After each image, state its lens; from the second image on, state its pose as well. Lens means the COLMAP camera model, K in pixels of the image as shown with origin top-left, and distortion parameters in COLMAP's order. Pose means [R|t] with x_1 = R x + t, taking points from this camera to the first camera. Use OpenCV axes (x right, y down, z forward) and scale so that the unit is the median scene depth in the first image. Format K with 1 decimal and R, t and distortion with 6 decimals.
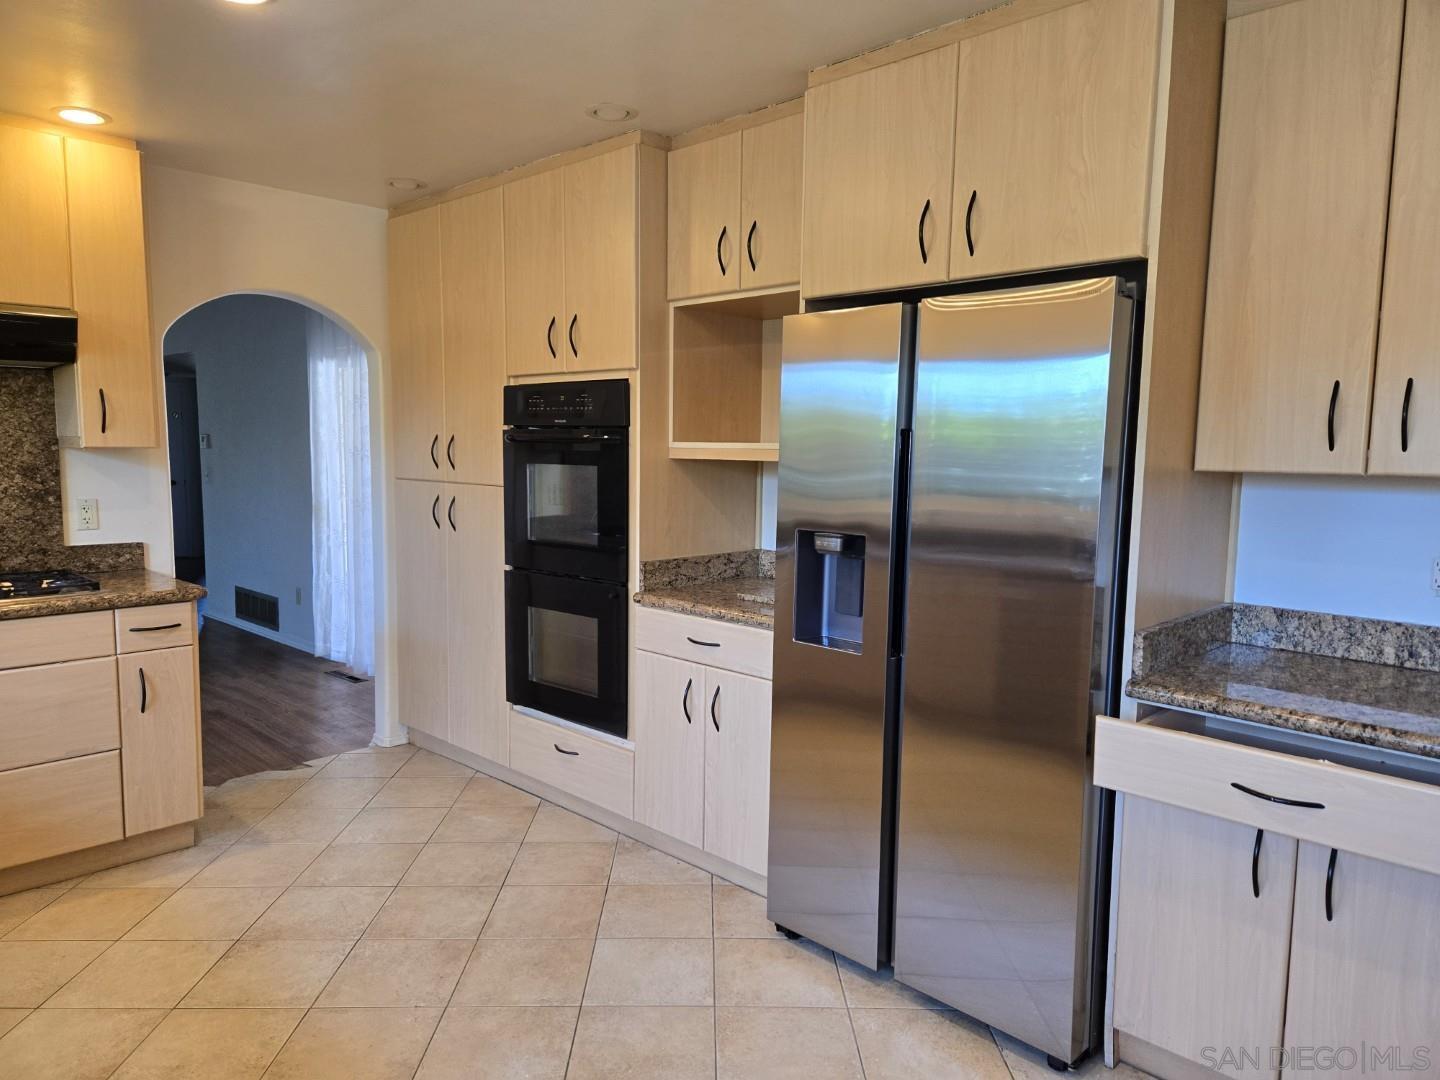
lens RADIAL K [[969.4, 0, 716.2], [0, 969.4, 545.2], [0, 0, 1]] dist [0.044928, -0.009095]
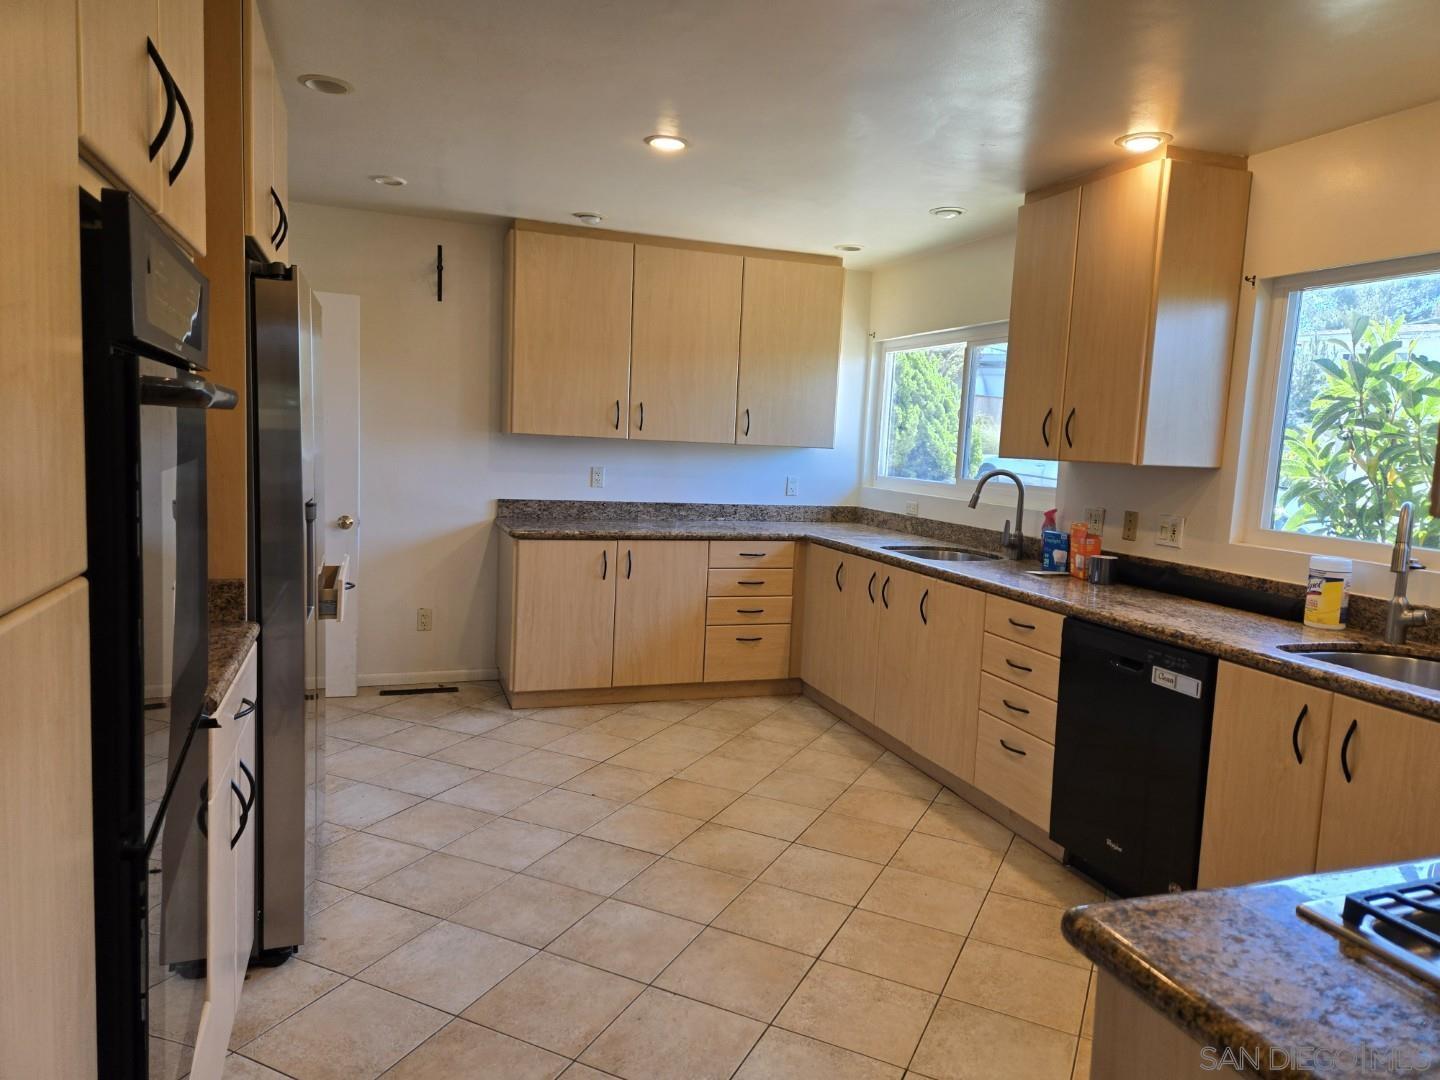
lens RADIAL K [[969.4, 0, 724.5], [0, 969.4, 537.6], [0, 0, 1]] dist [0.044928, -0.009095]
pose [[-0.894279, -0.100211, 0.436145, -0.554122], [-0.011742, 0.979524, 0.200986, -0.142598], [-0.447355, 0.174616, -0.877145, 1.327078]]
